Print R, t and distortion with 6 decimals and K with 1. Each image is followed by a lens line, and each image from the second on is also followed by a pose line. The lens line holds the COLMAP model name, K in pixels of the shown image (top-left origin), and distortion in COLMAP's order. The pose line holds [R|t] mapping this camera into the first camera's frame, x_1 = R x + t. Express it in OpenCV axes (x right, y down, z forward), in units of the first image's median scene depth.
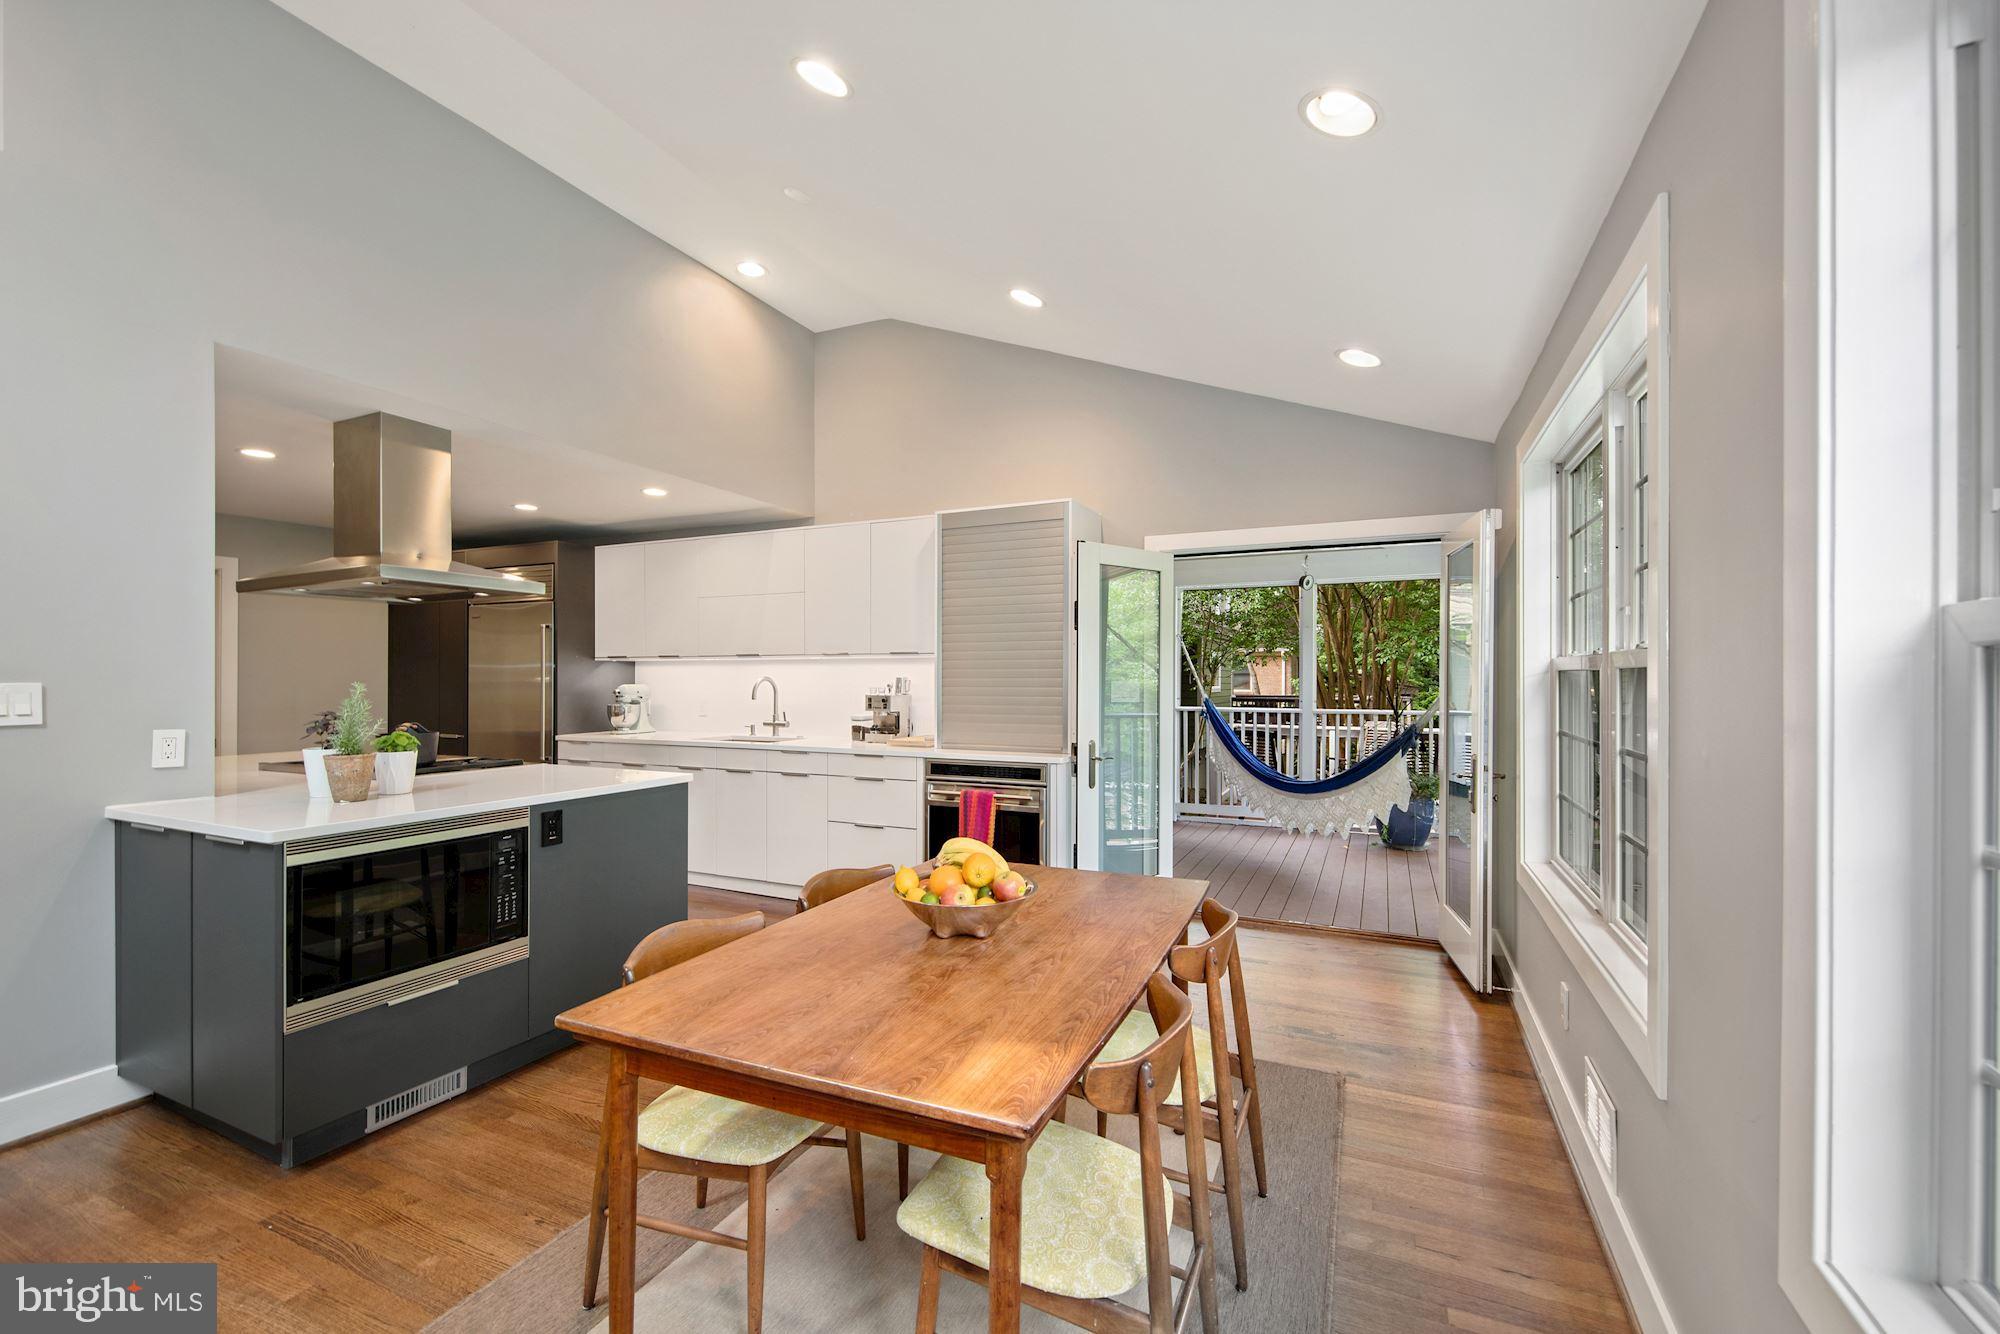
lens RADIAL K [[837.5, 0, 1009.0], [0, 837.5, 677.3], [0, 0, 1]] dist [-0.002398, -0.000246]
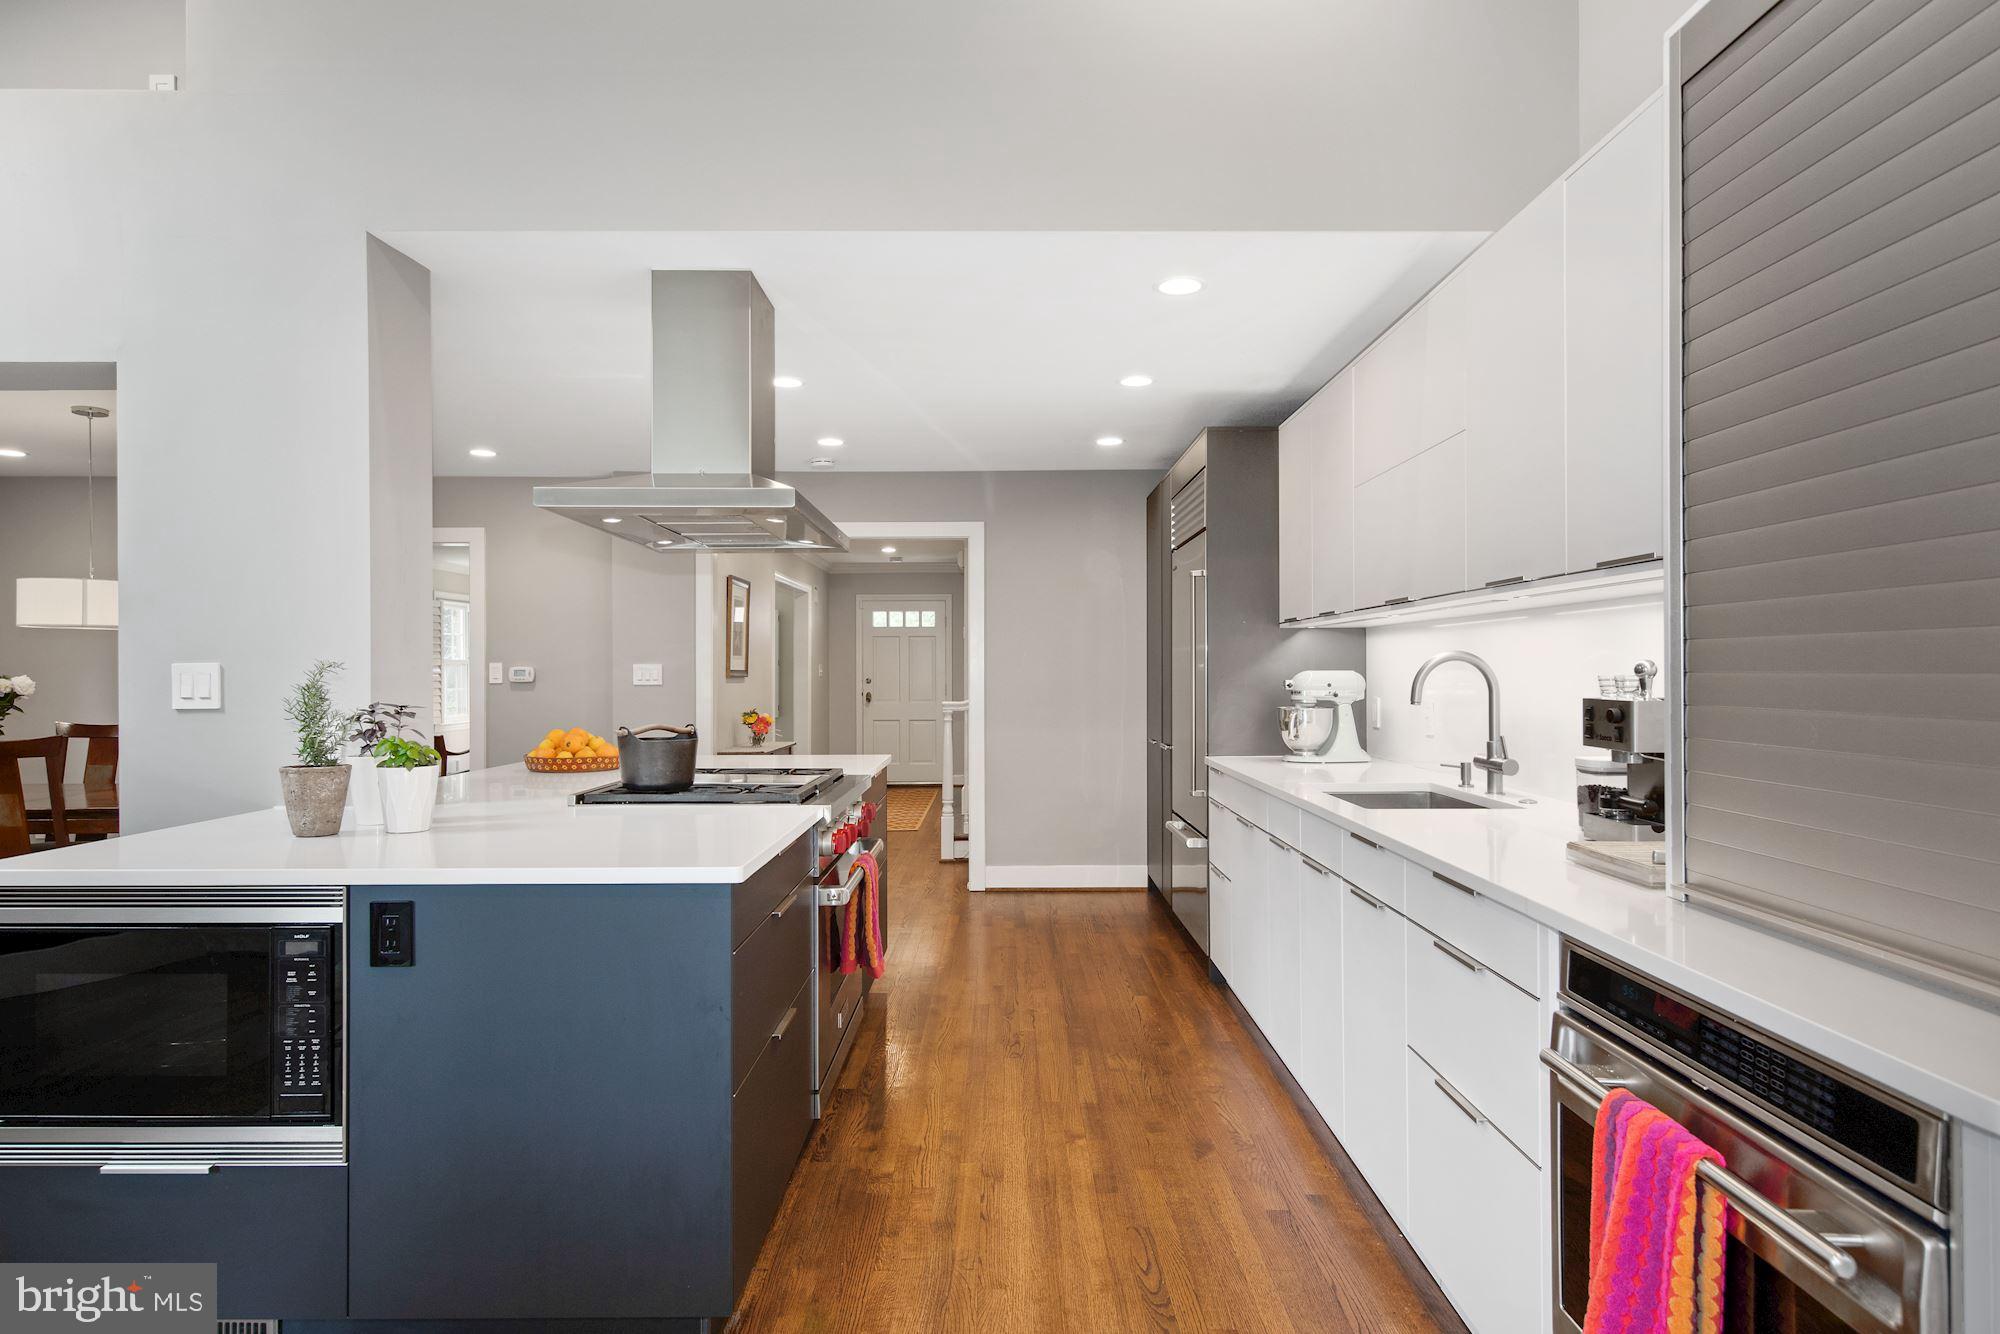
lens RADIAL K [[1137.8, 0, 1000.2], [0, 1137.8, 668.8], [0, 0, 1]] dist [0.007987, -0.001782]
pose [[0.411764, -0.003029, -0.911286, 0.276186], [0.003524, 0.999992, -0.001732, 0.016105], [0.911284, -0.002498, 0.411771, 1.091487]]
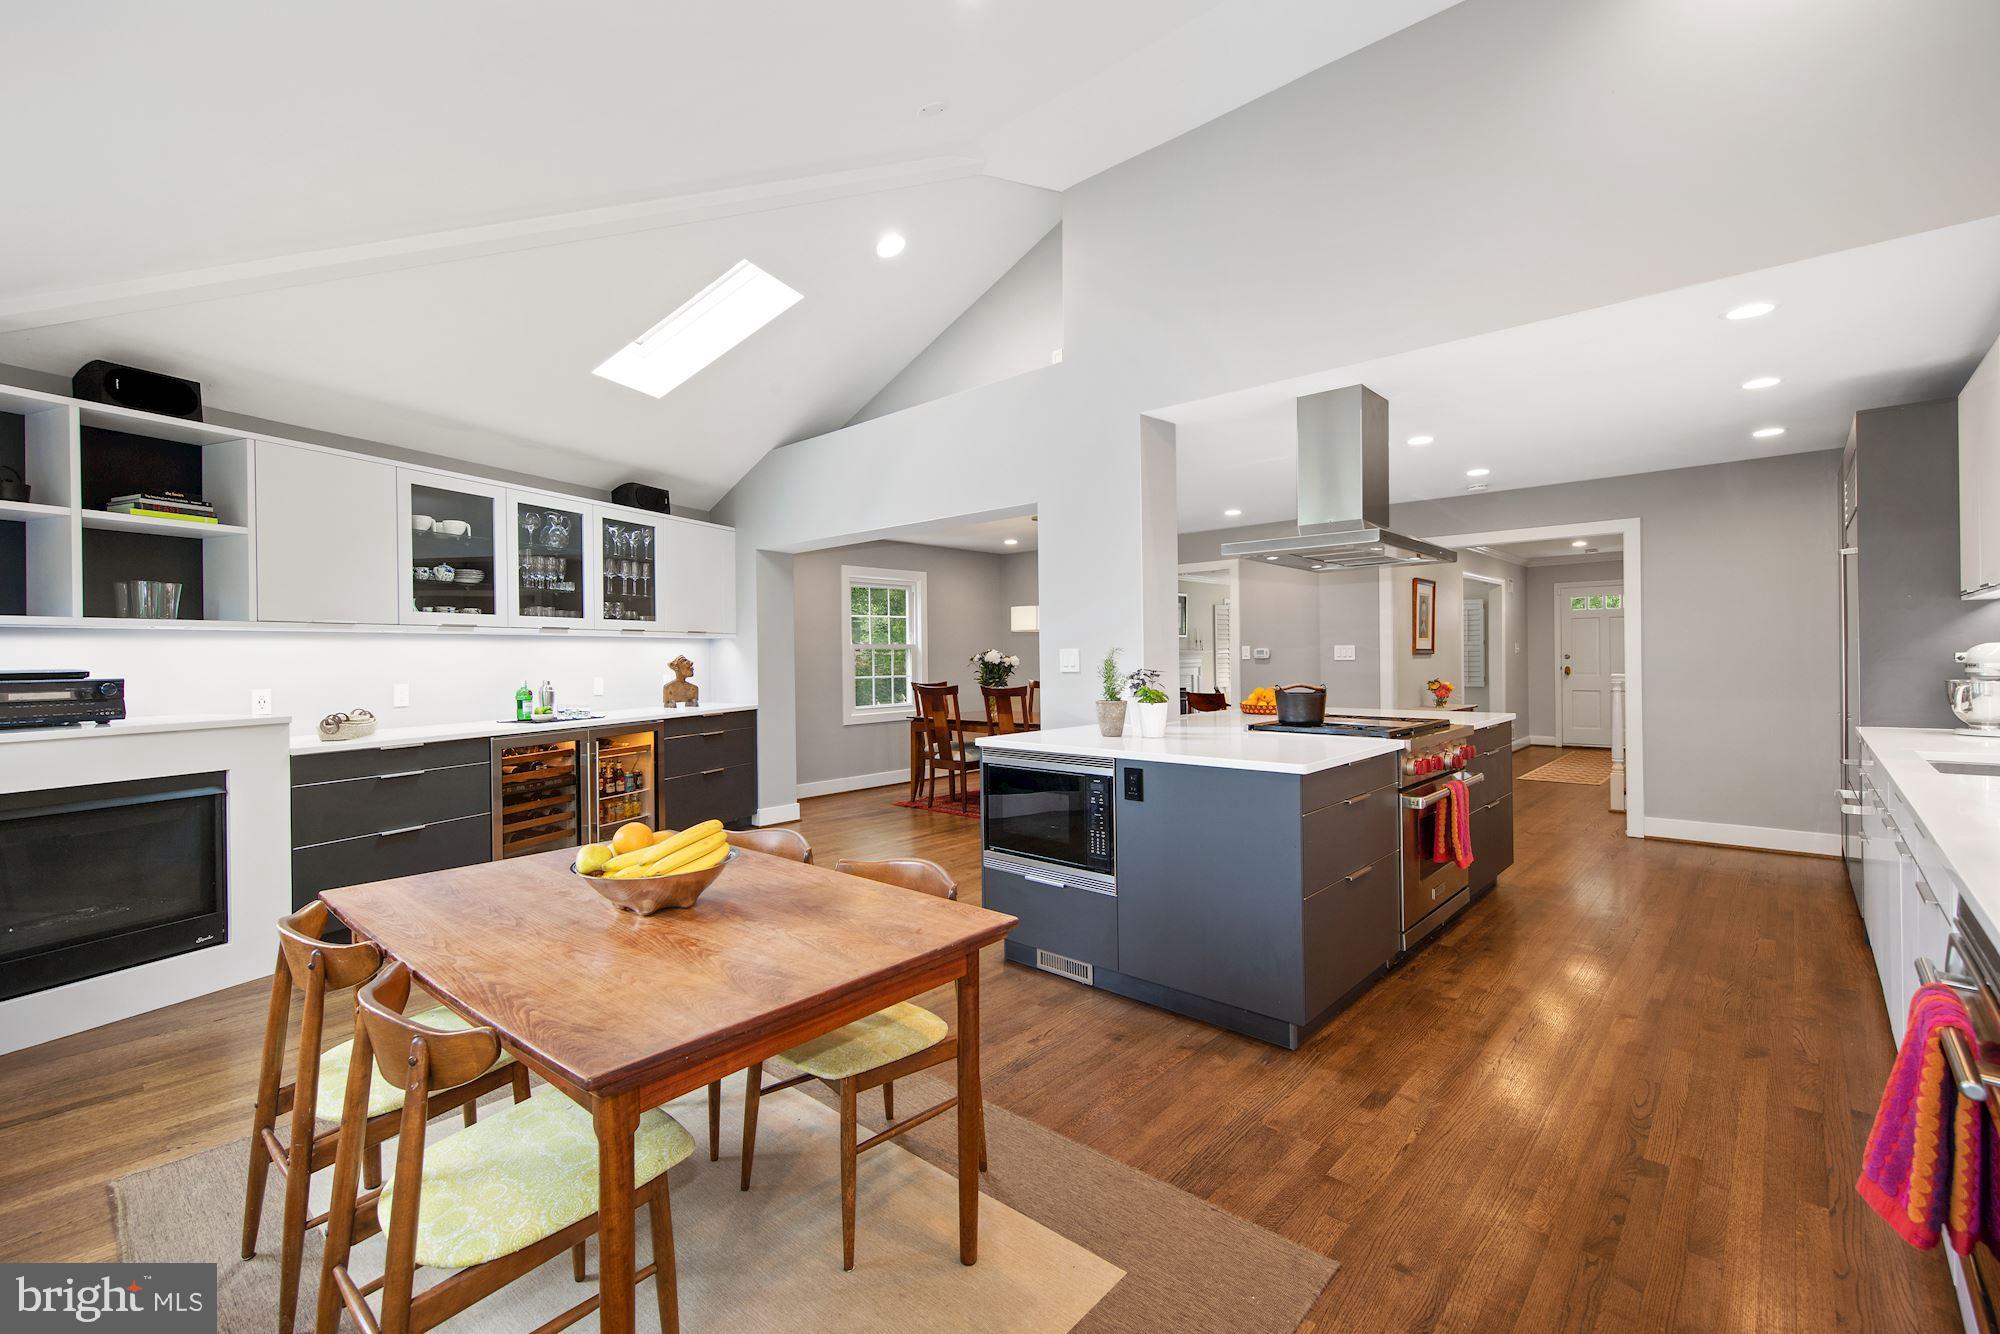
lens RADIAL K [[858.4, 0, 1003.8], [0, 858.4, 654.9], [0, 0, 1]] dist [0.015890, 0.000111]
pose [[-0.305968, 0.002653, -0.952038, 0.548790], [0.012731, 0.999918, -0.001305, 0.017847], [0.951957, -0.012520, -0.305976, 1.219019]]
